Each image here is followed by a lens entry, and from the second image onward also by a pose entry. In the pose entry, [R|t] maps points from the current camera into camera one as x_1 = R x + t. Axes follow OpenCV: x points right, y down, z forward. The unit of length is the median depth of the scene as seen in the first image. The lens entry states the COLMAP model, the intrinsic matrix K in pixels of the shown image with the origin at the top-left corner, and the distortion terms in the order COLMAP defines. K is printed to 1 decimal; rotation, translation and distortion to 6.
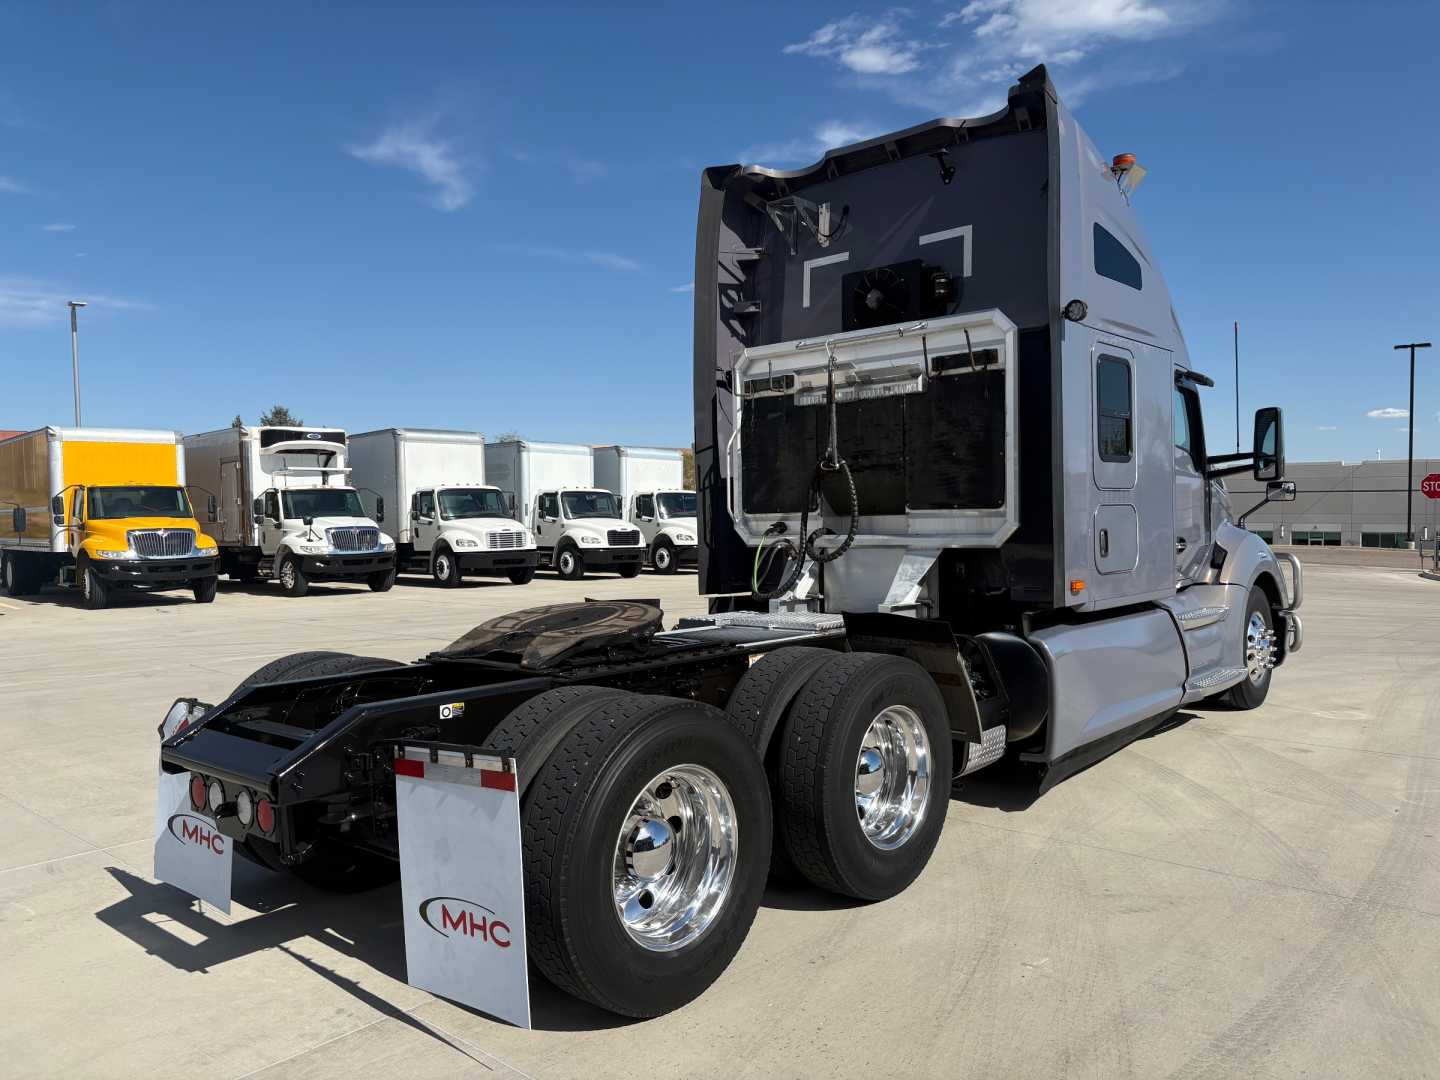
lens RADIAL K [[1095.2, 0, 709.4], [0, 1095.2, 535.5], [0, 0, 1]] dist [0.027256, -0.017562]
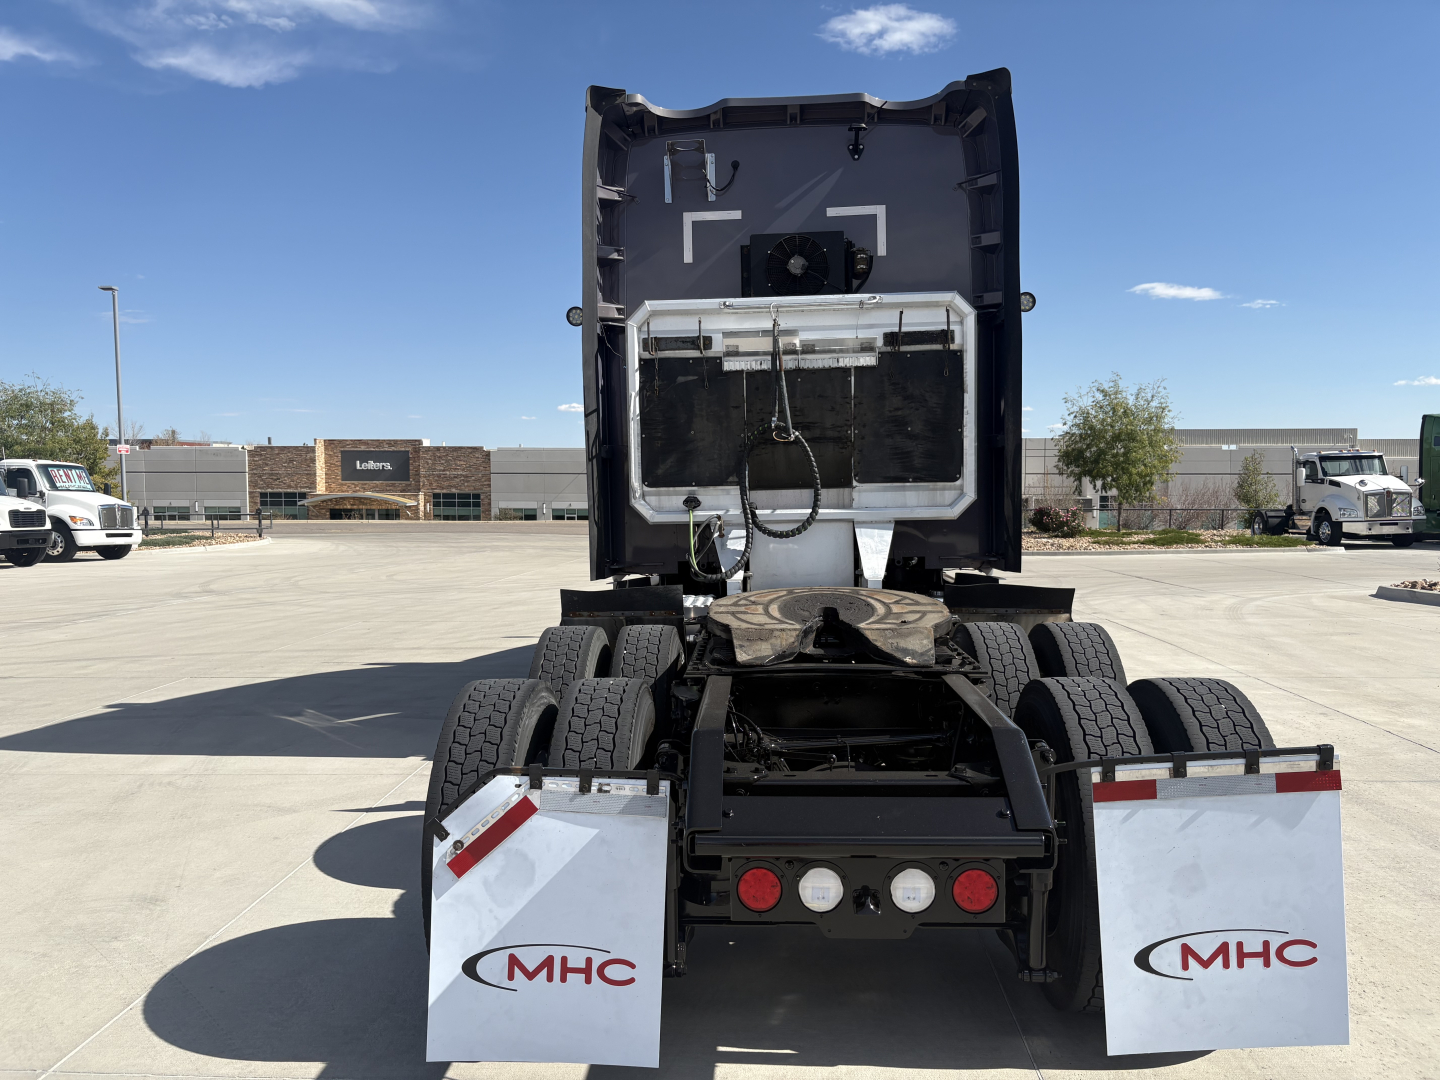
lens RADIAL K [[1095.2, 0, 713.4], [0, 1095.2, 545.4], [0, 0, 1]] dist [0.027256, -0.017562]
pose [[0.780684, -0.029559, 0.624227, -0.511799], [0.012125, 0.999409, 0.032162, -0.000307], [-0.624809, -0.017540, 0.780581, 0.280620]]
